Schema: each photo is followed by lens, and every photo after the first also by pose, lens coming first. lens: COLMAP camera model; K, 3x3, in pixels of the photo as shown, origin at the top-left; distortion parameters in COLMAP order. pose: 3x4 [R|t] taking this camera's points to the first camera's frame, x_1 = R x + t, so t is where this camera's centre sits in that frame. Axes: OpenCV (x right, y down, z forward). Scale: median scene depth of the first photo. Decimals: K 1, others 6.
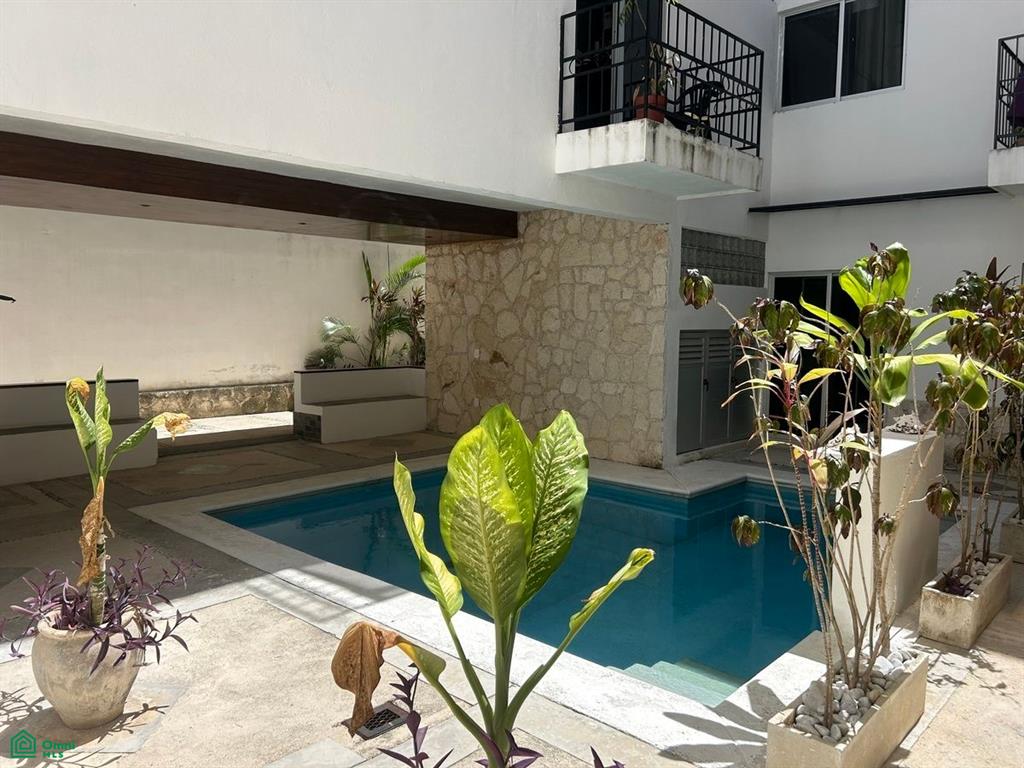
lens RADIAL K [[767.9, 0, 514.2], [0, 767.9, 391.1], [0, 0, 1]] dist [0.055110, -0.054038]
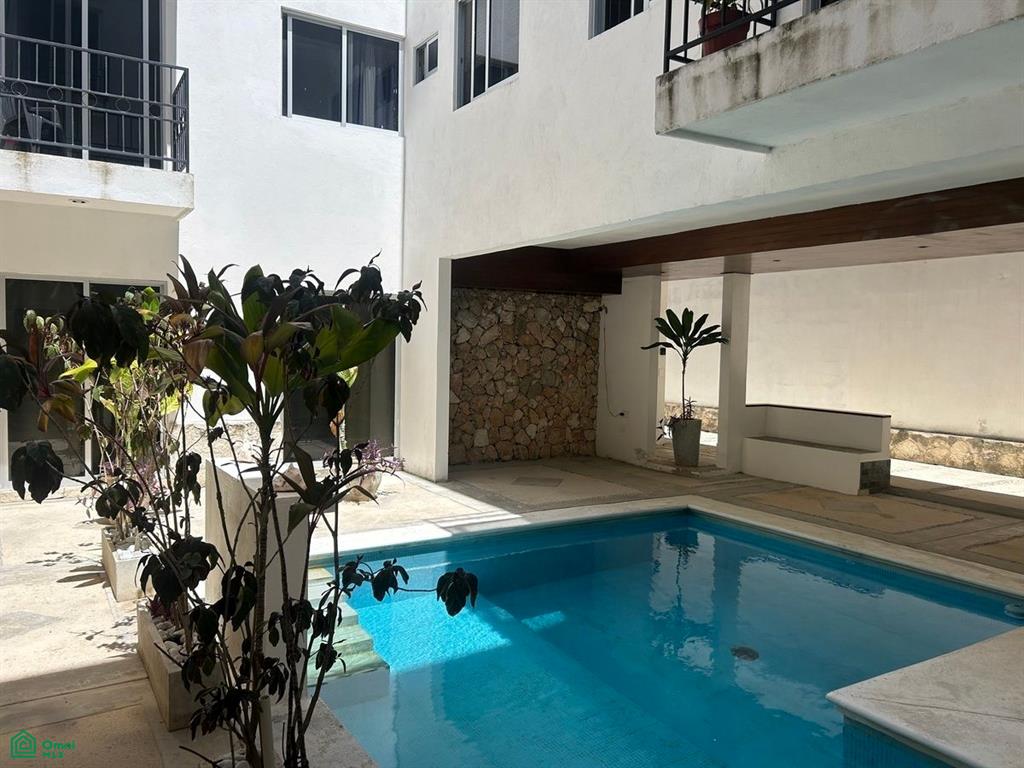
lens RADIAL K [[767.9, 0, 505.2], [0, 767.9, 387.0], [0, 0, 1]] dist [0.055110, -0.054038]
pose [[-0.270419, 0.042947, -0.961784, 0.603712], [-0.118654, 0.989901, 0.077564, -0.066091], [0.955403, 0.135095, -0.262593, 0.712003]]
